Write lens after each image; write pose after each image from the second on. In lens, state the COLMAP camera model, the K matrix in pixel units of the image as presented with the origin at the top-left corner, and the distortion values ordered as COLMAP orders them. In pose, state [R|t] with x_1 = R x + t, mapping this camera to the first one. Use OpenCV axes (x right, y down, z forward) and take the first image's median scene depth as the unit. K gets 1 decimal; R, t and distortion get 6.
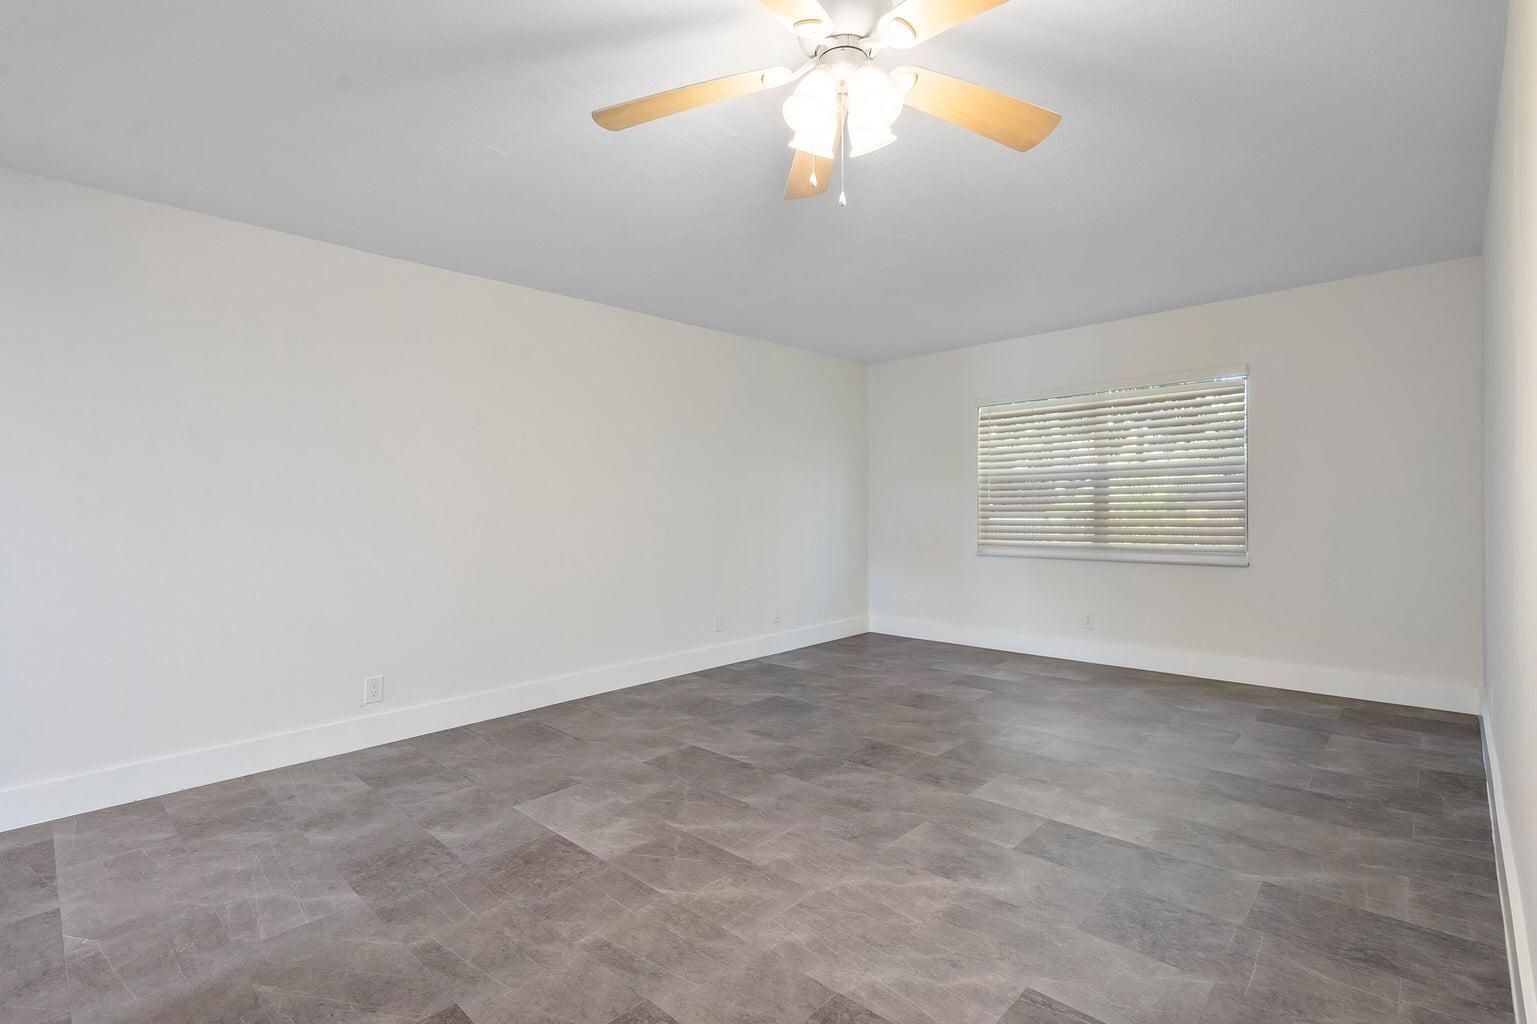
lens RADIAL K [[715.0, 0, 768.5], [0, 715.0, 512.0], [0, 0, 1]] dist [-0.003781, -0.000516]
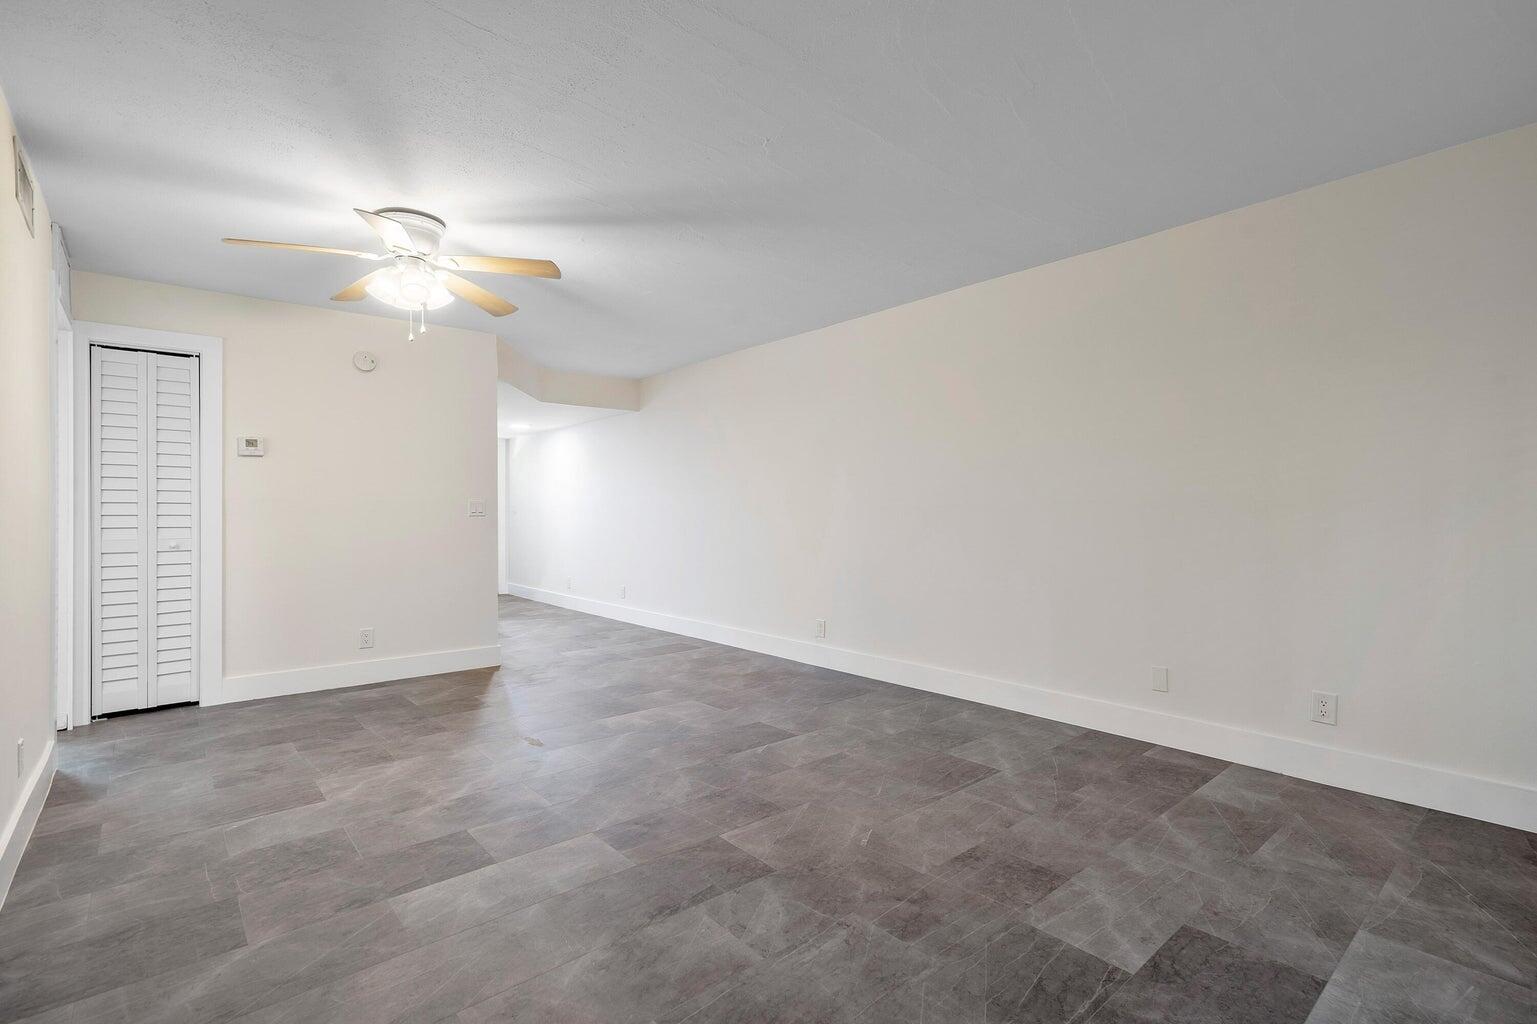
lens RADIAL K [[709.6, 0, 772.5], [0, 709.6, 506.5], [0, 0, 1]] dist [0.002538, 0.000949]
pose [[-0.098755, 0.010200, -0.995059, 1.216288], [0.002158, 0.999947, 0.010036, -0.020790], [0.995109, -0.001156, -0.098772, 1.407285]]
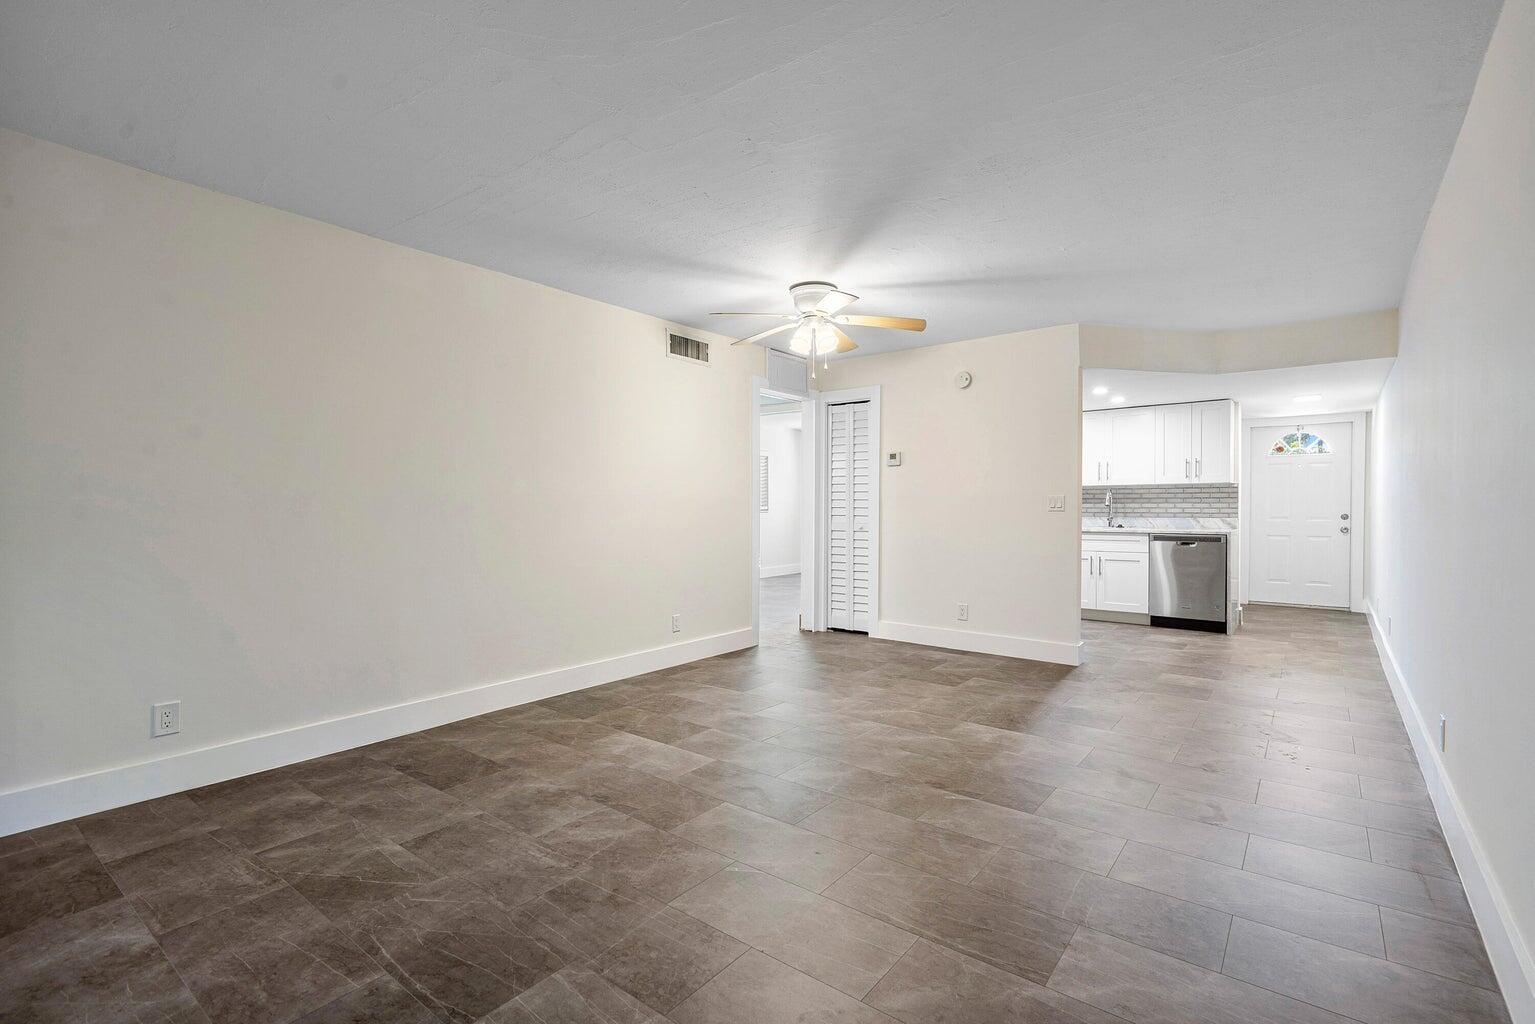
lens RADIAL K [[708.6, 0, 771.5], [0, 708.6, 506.5], [0, 0, 1]] dist [0.002538, 0.000949]
pose [[-0.994910, 0.014185, -0.099762, 0.323122], [0.013406, 0.999874, 0.008476, -0.017261], [0.099870, 0.007095, -0.994975, 2.282953]]
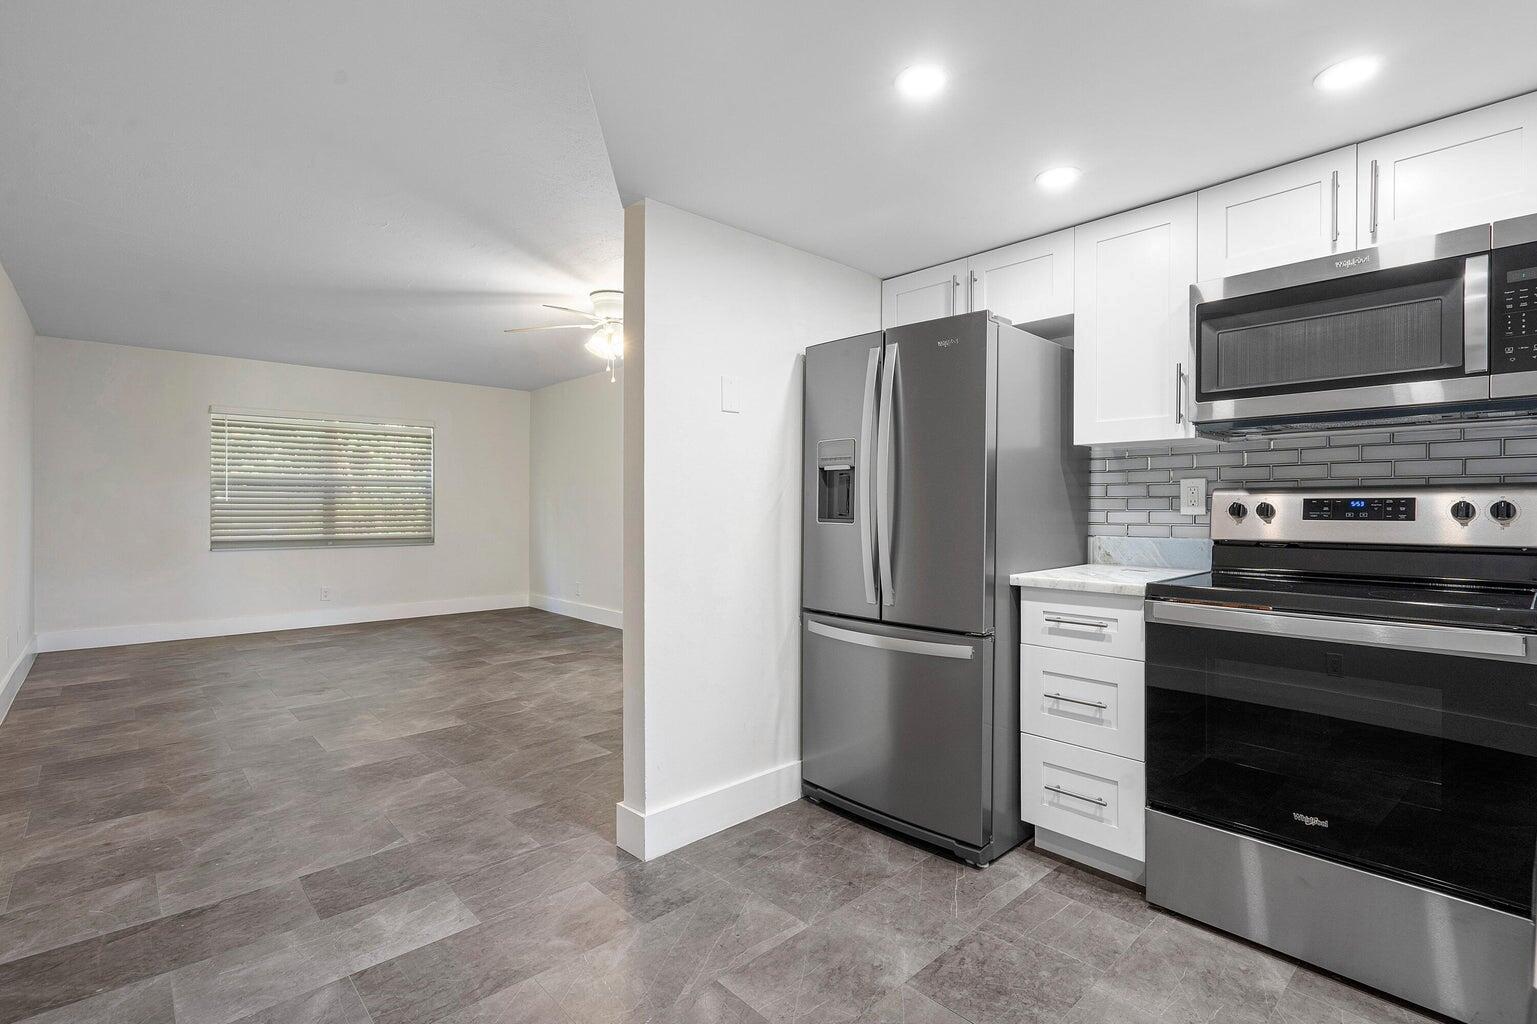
lens RADIAL K [[715.0, 0, 768.5], [0, 715.0, 512.0], [0, 0, 1]] dist [-0.003781, -0.000516]
pose [[0.067769, 0.004704, 0.997690, -1.604599], [0.005316, 0.999973, -0.005075, 0.020379], [-0.997687, 0.005648, 0.067742, 0.185439]]
